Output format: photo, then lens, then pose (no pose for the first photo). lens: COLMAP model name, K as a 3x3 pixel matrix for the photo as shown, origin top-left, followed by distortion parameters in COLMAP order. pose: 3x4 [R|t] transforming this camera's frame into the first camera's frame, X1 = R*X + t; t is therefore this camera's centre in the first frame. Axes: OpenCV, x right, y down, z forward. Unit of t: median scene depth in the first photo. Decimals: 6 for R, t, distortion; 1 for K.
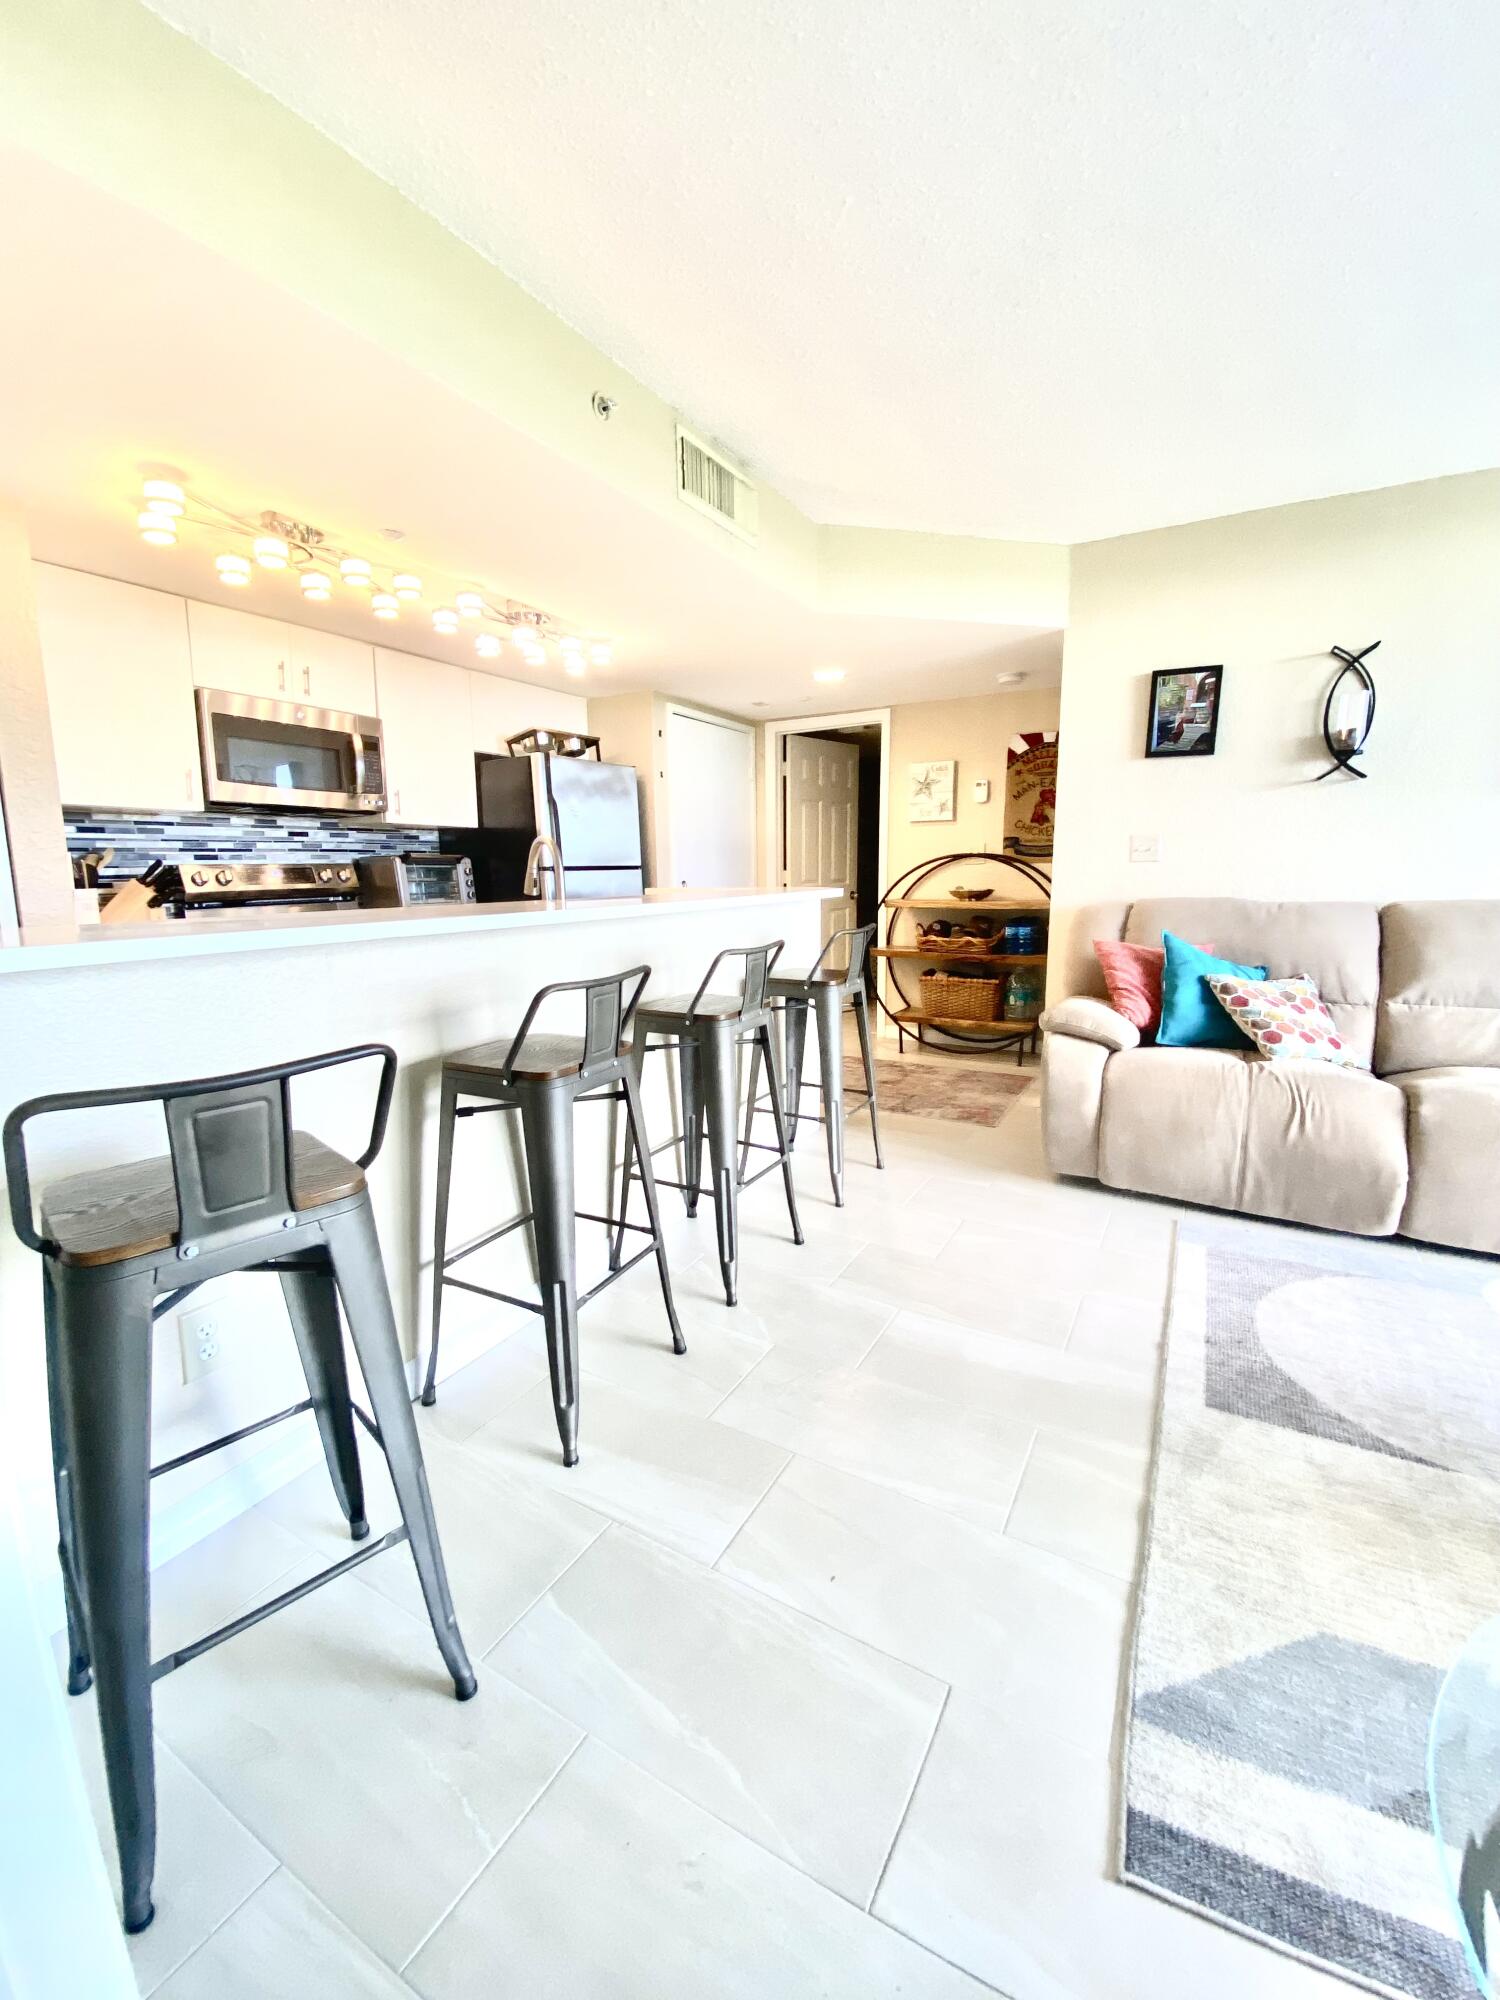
lens RADIAL K [[811.2, 0, 742.3], [0, 811.2, 1000.0], [0, 0, 1]] dist [0.008160, -0.009073]
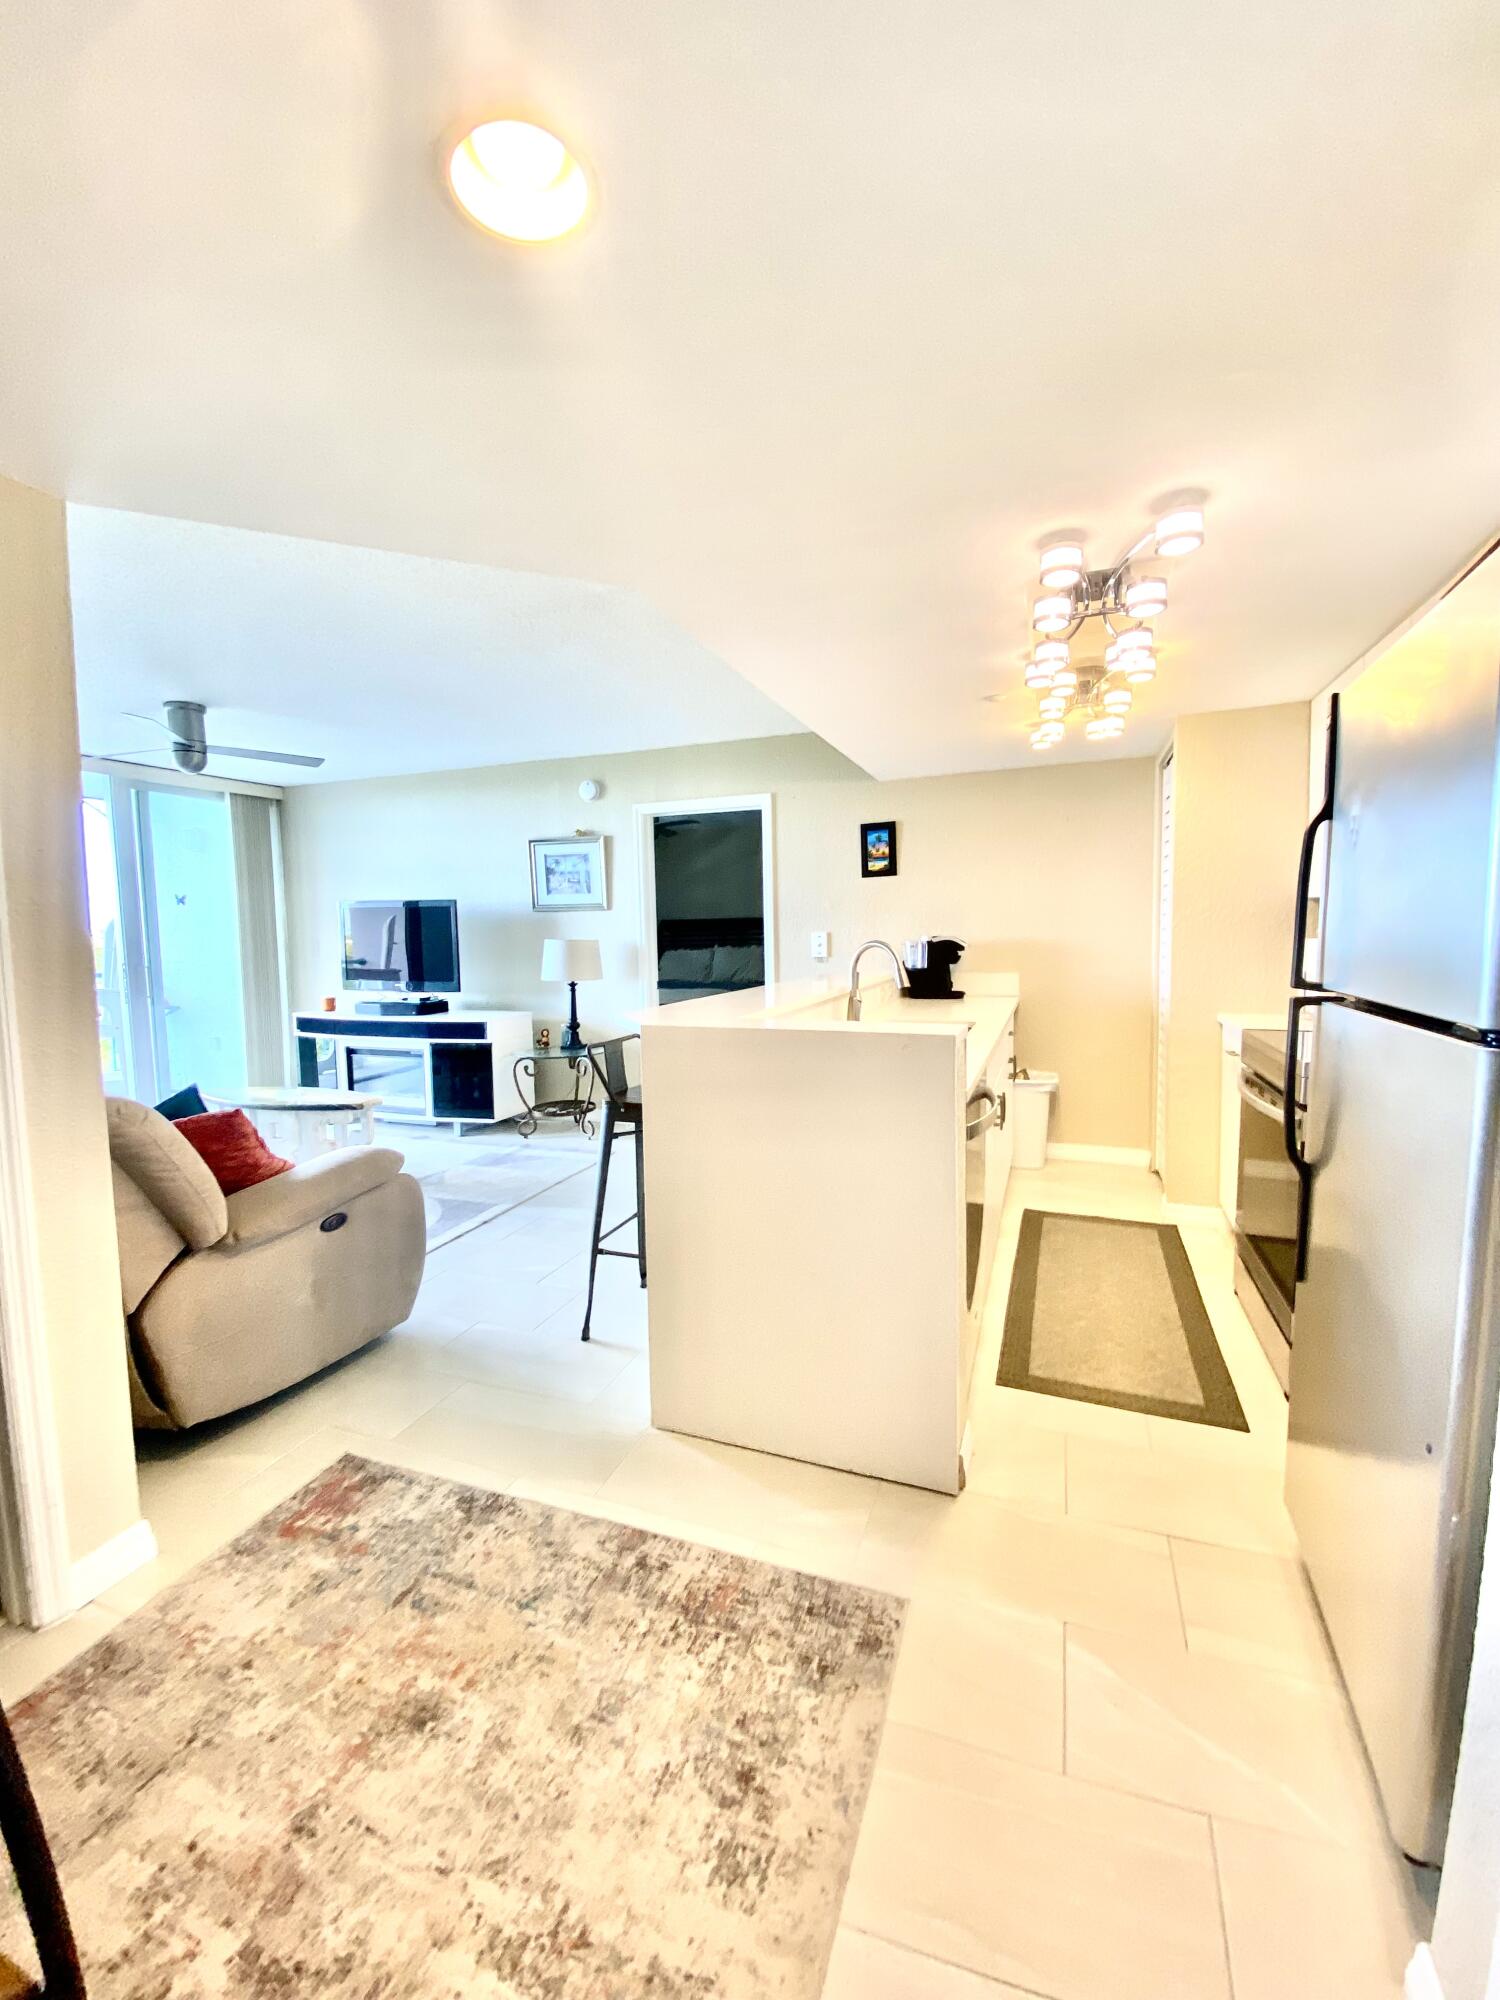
lens RADIAL K [[811.2, 0, 754.2], [0, 811.2, 988.6], [0, 0, 1]] dist [0.008160, -0.009073]
pose [[-0.983894, 0.041377, -0.173898, 0.128892], [-0.000103, 0.972709, 0.232030, -0.335826], [0.178753, 0.228310, -0.957038, 1.735184]]
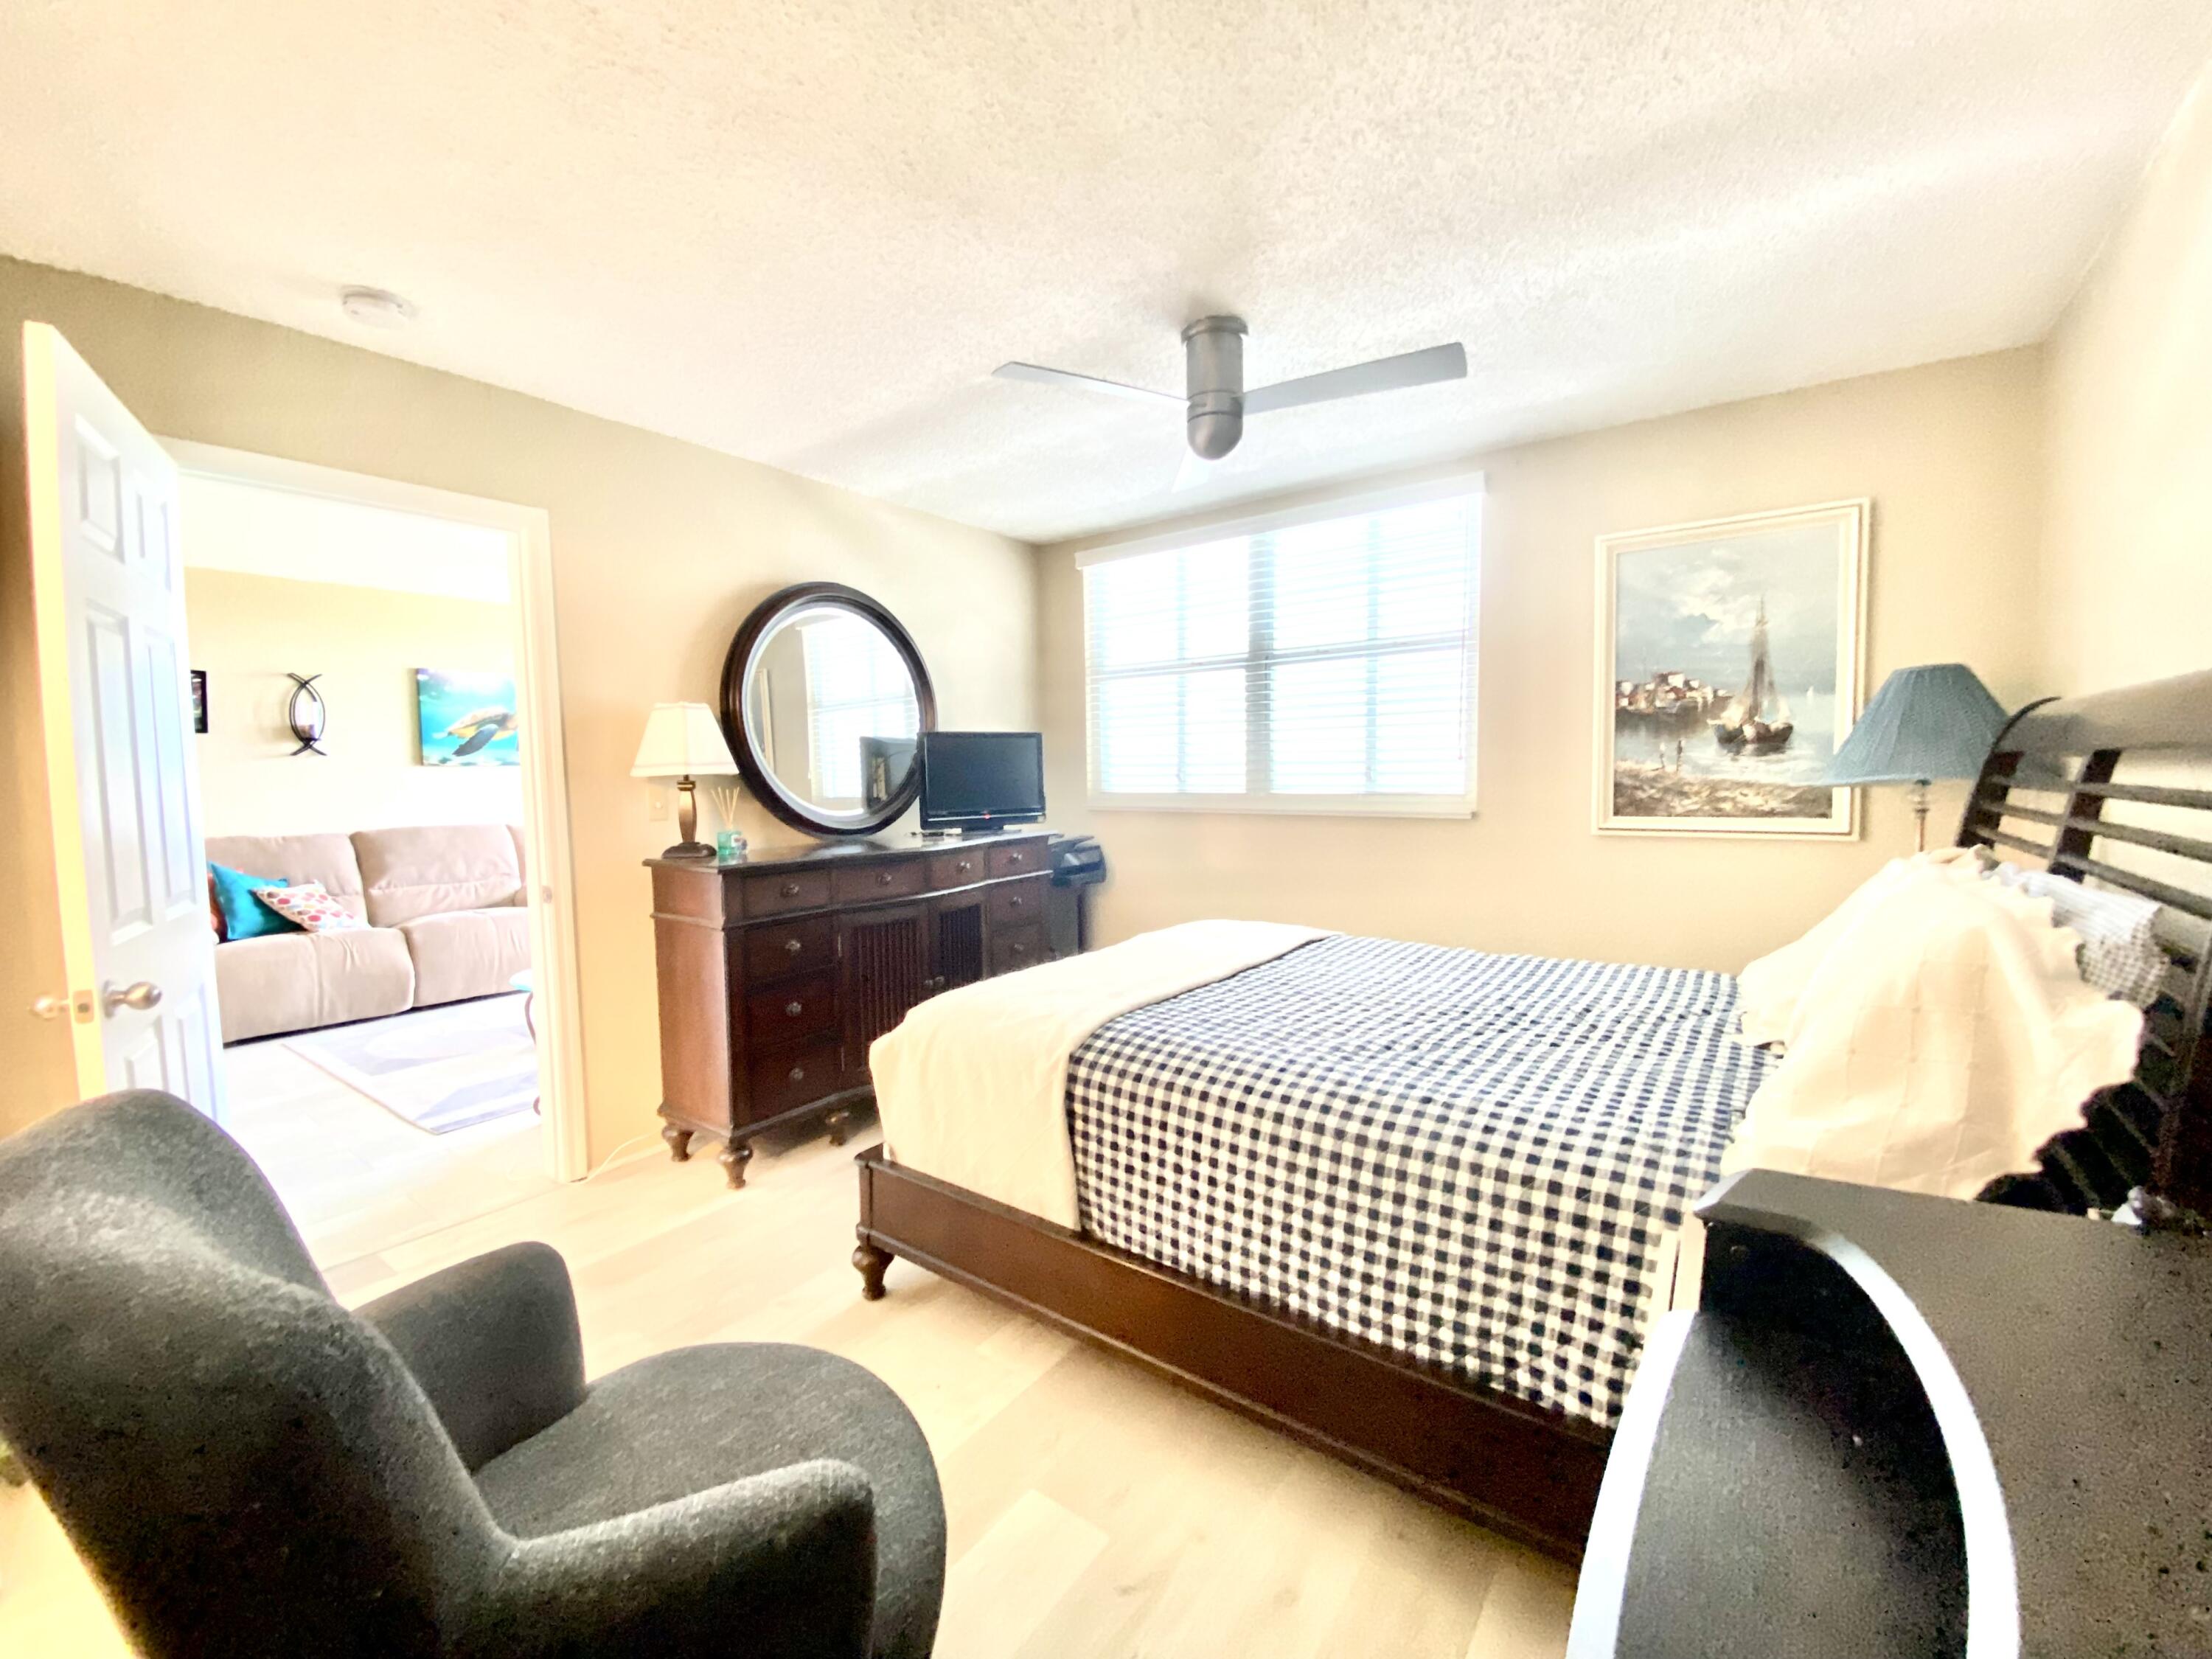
lens RADIAL K [[897.2, 0, 1093.2], [0, 897.2, 821.3], [0, 0, 1]] dist [0.008160, -0.009073]
pose [[0.105583, -0.051654, 0.993068, -0.806189], [0.172667, 0.984432, 0.032847, 0.055155], [-0.979305, 0.168002, 0.112858, -0.635671]]
